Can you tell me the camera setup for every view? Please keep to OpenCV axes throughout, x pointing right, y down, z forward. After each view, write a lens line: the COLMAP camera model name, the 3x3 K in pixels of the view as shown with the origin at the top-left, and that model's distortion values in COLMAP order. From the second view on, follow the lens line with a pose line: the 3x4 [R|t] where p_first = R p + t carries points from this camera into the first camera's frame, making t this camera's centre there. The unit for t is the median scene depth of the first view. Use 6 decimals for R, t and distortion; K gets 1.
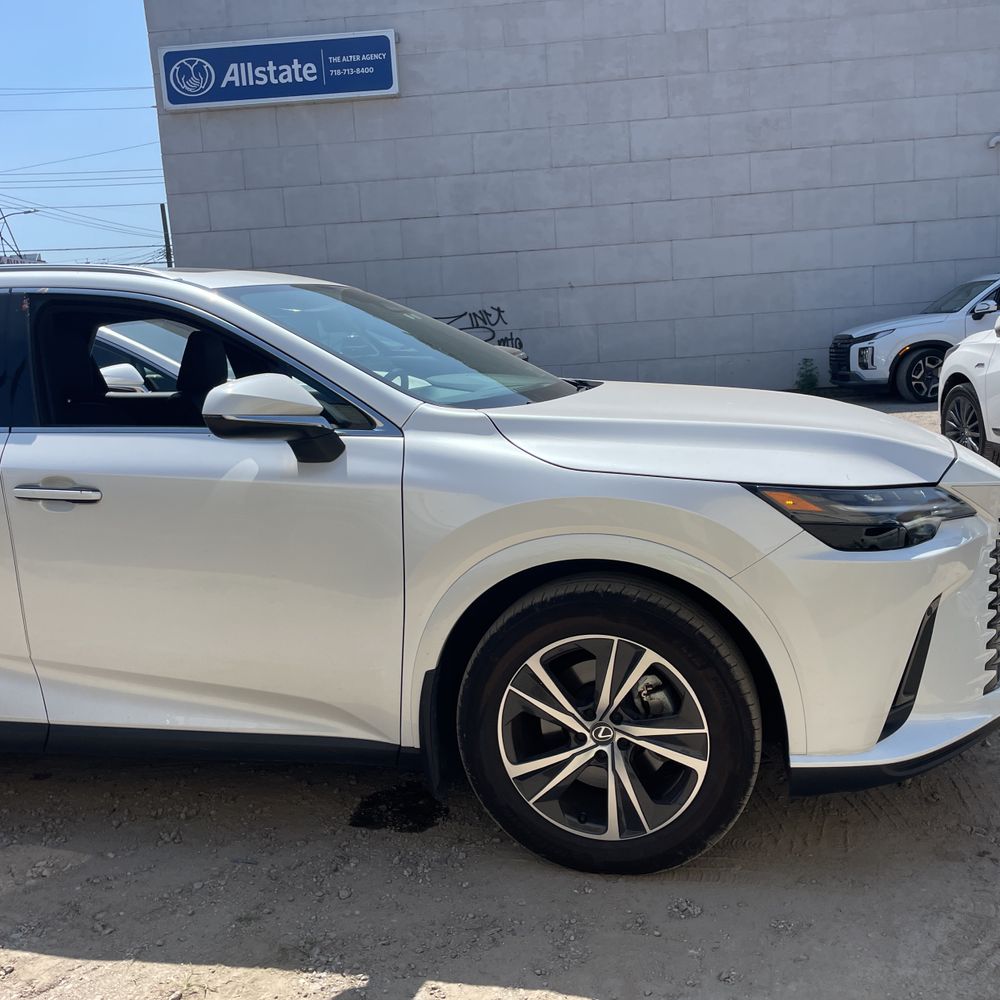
lens RADIAL K [[1017.0, 0, 513.5], [0, 1017.0, 490.2], [0, 0, 1]] dist [0.032503, 0.000000]
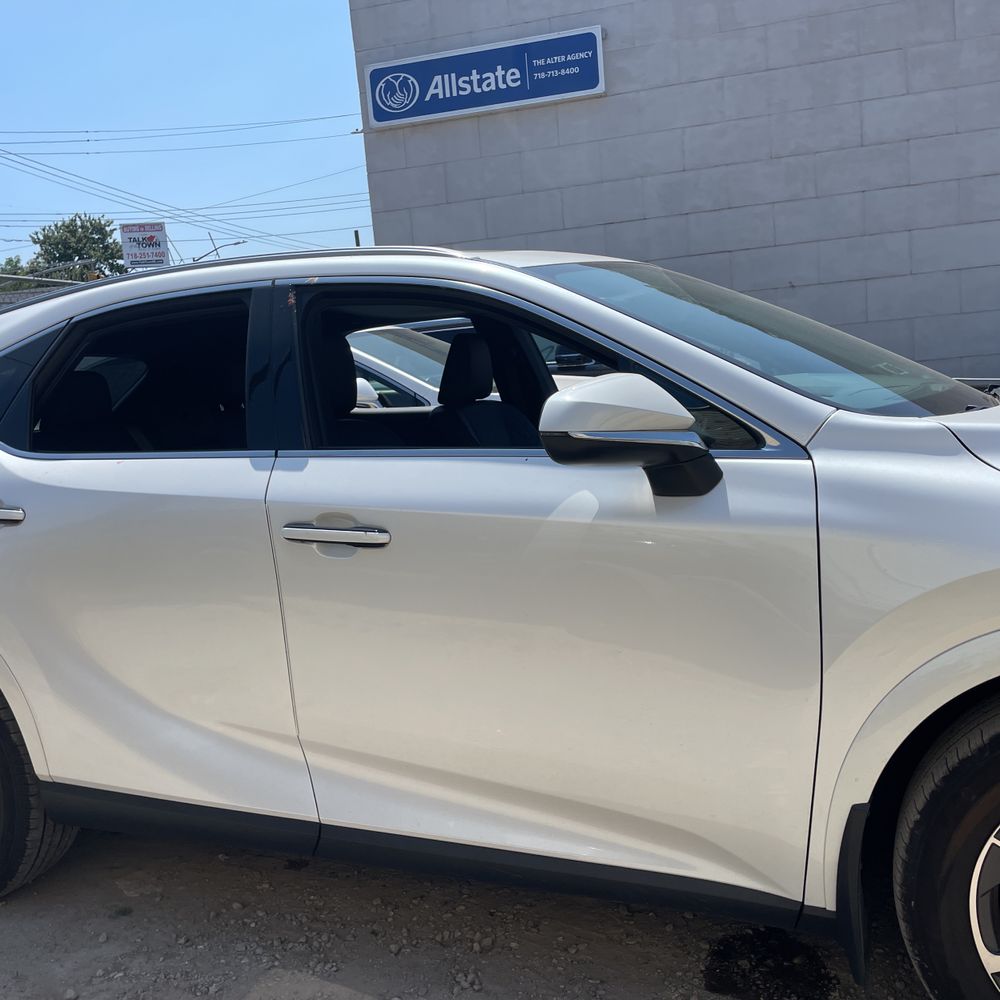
lens RADIAL K [[1017.0, 0, 485.0], [0, 1017.0, 496.8], [0, 0, 1]] dist [0.032503, 0.000000]
pose [[0.980077, 0.001644, -0.198611, -0.171747], [-0.003078, 0.999971, -0.006911, -0.019844], [0.198594, 0.007385, 0.980054, 0.249791]]
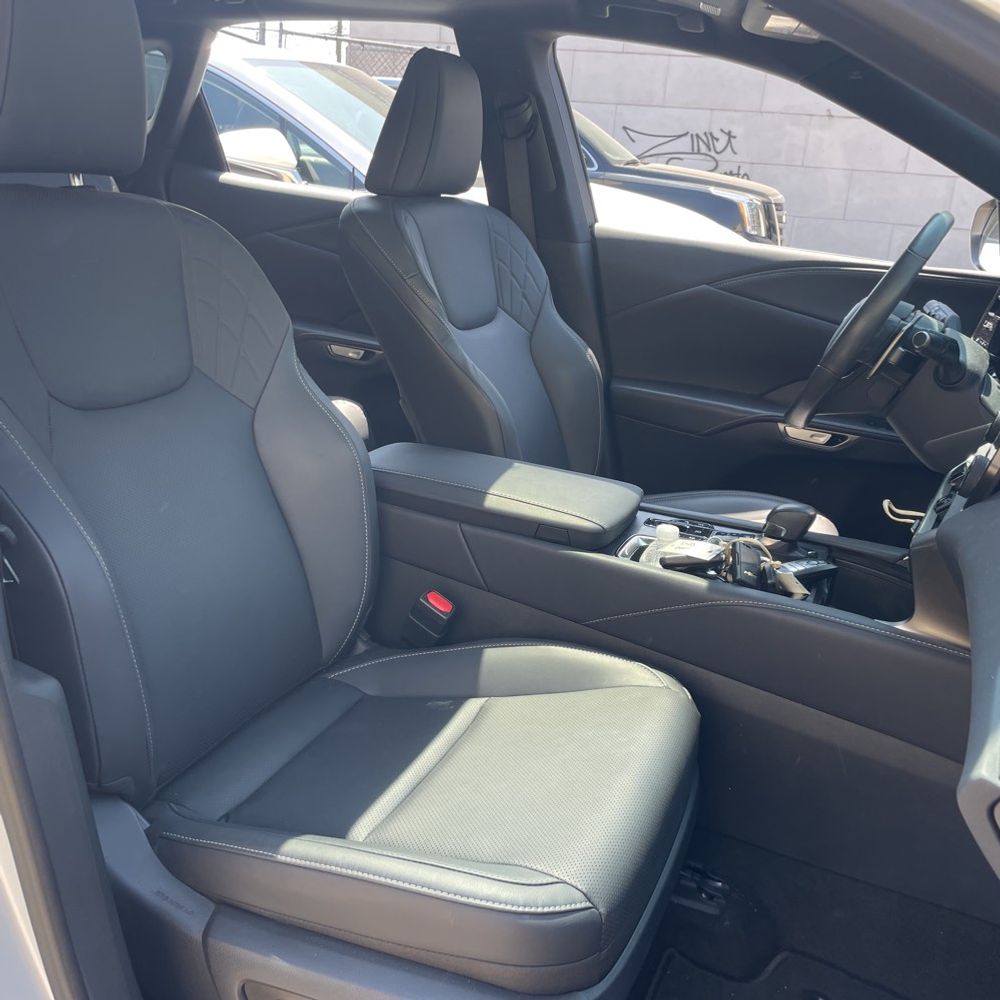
lens RADIAL K [[1017.0, 0, 497.2], [0, 1017.0, 499.9], [0, 0, 1]] dist [0.032503, 0.000000]
pose [[0.977851, 0.175406, -0.114195, -0.284227], [-0.153326, 0.971710, 0.179642, -0.079791], [0.142475, -0.158154, 0.977081, 0.793506]]
